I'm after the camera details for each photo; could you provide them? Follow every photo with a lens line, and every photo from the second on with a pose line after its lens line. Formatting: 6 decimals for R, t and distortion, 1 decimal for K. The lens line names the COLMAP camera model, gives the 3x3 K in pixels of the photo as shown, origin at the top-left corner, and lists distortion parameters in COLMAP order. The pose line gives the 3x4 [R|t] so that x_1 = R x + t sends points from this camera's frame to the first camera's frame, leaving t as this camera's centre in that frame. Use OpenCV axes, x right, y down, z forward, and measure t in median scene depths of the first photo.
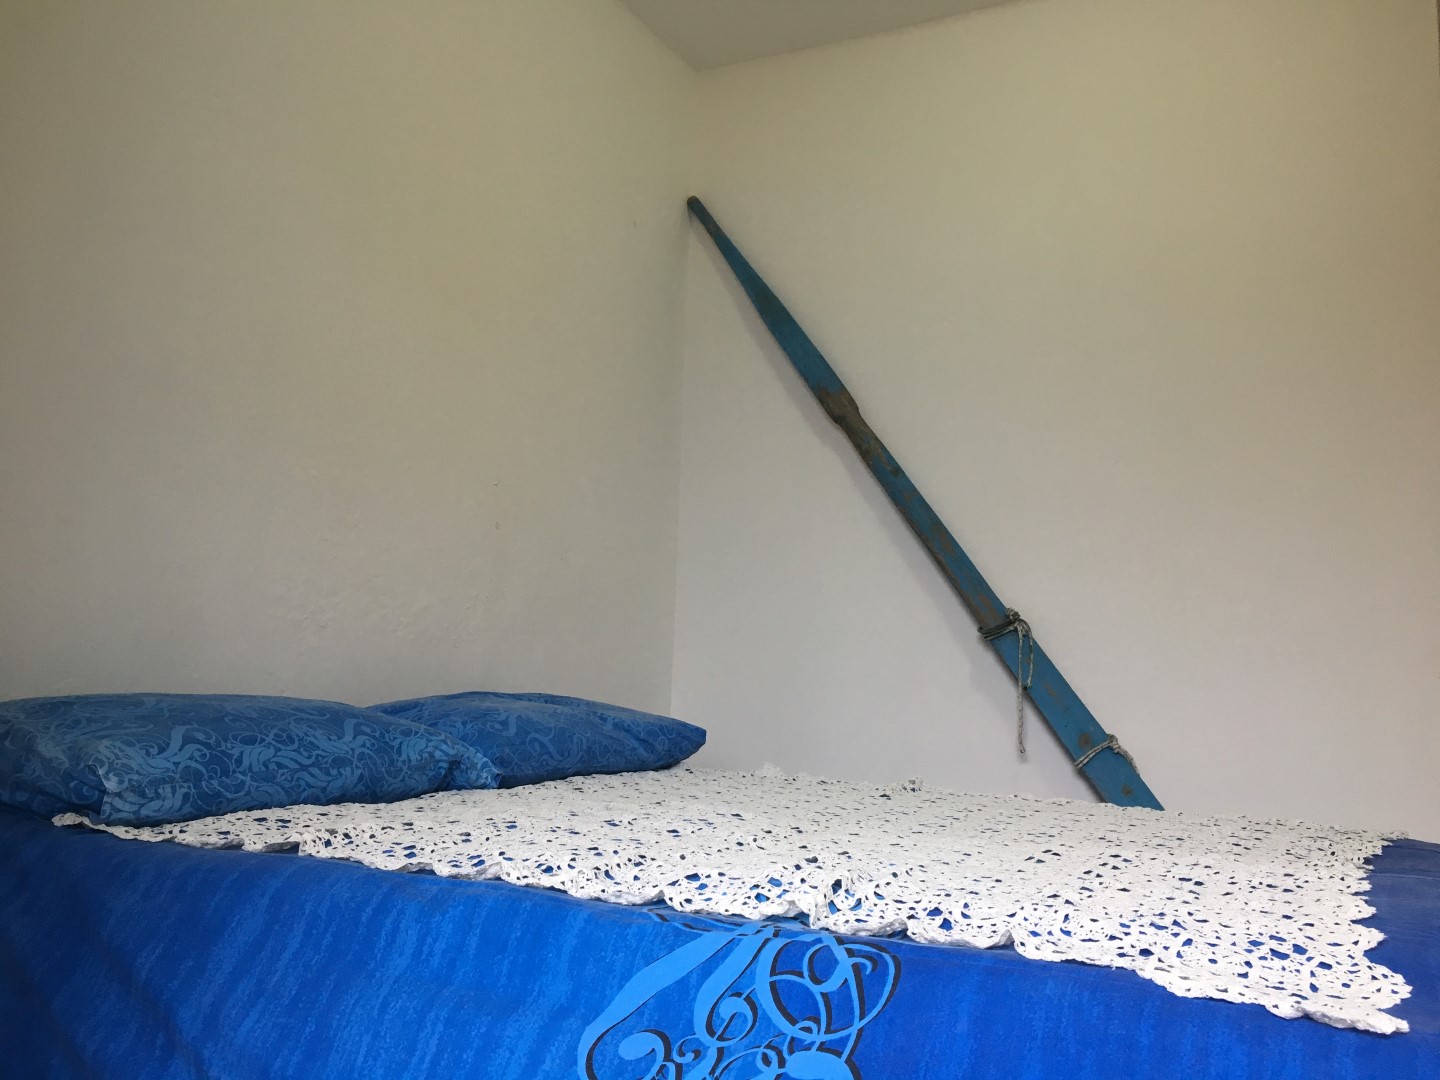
lens RADIAL K [[1214.7, 0, 720.0], [0, 1214.7, 540.0], [0, 0, 1]] dist [0.086798, -0.114250]
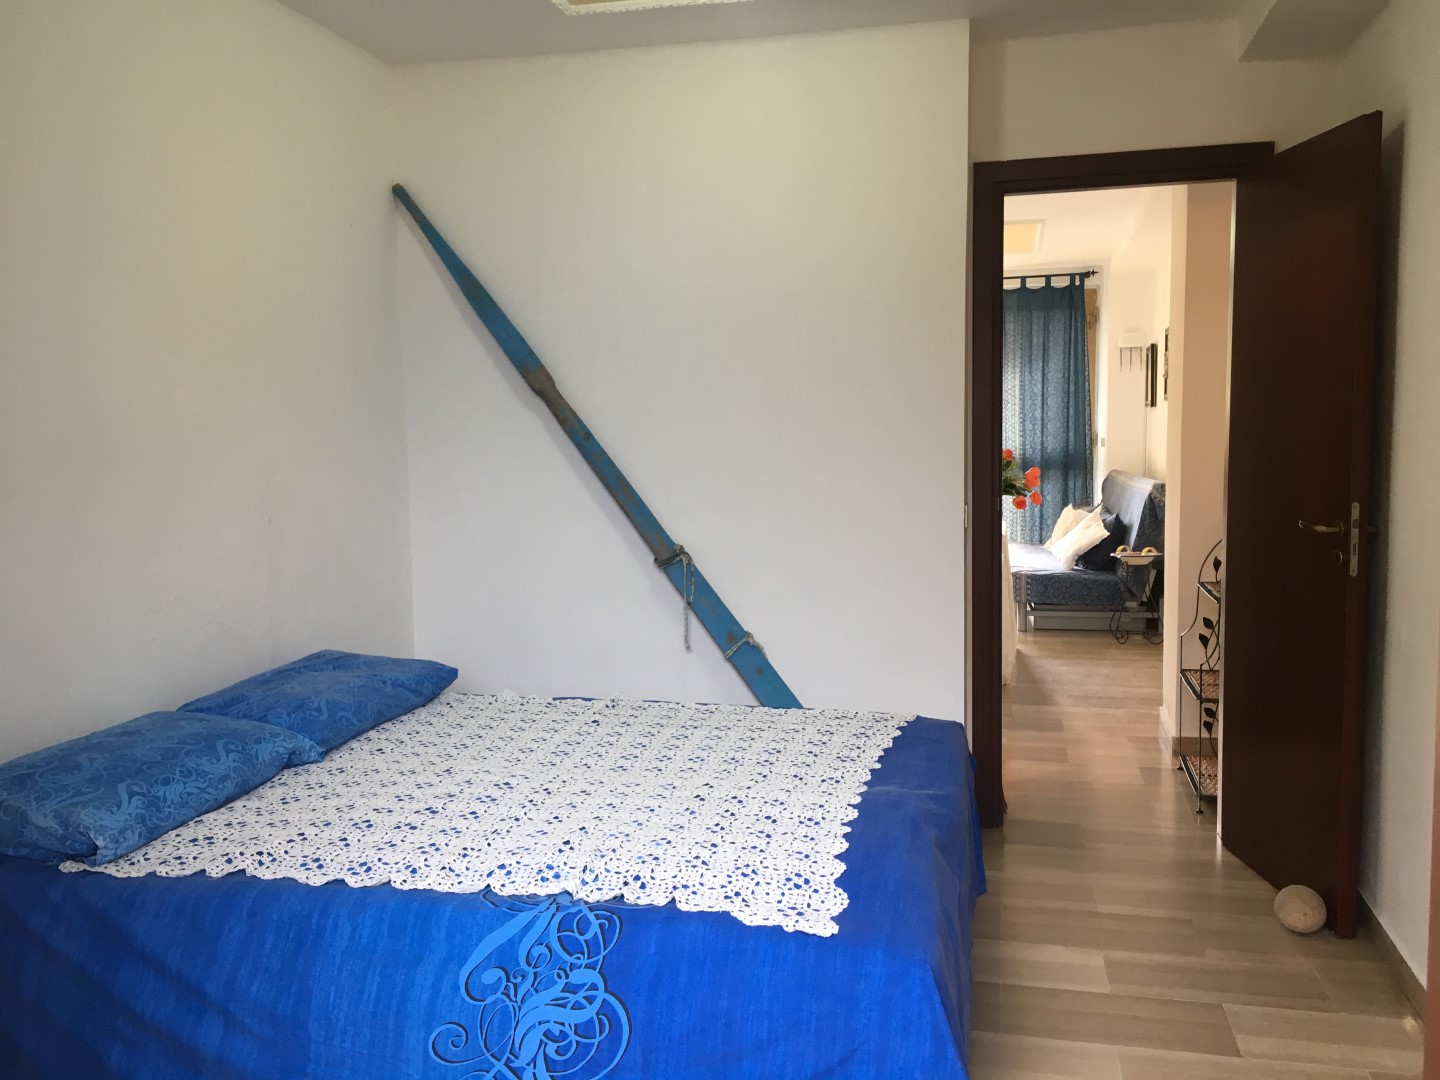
lens RADIAL K [[1214.7, 0, 720.0], [0, 1214.7, 540.0], [0, 0, 1]] dist [0.086798, -0.114250]
pose [[0.965039, -0.075558, 0.250979, -0.137507], [0.021129, 0.976859, 0.212840, -0.607871], [-0.261253, -0.200096, 0.944303, -0.725647]]
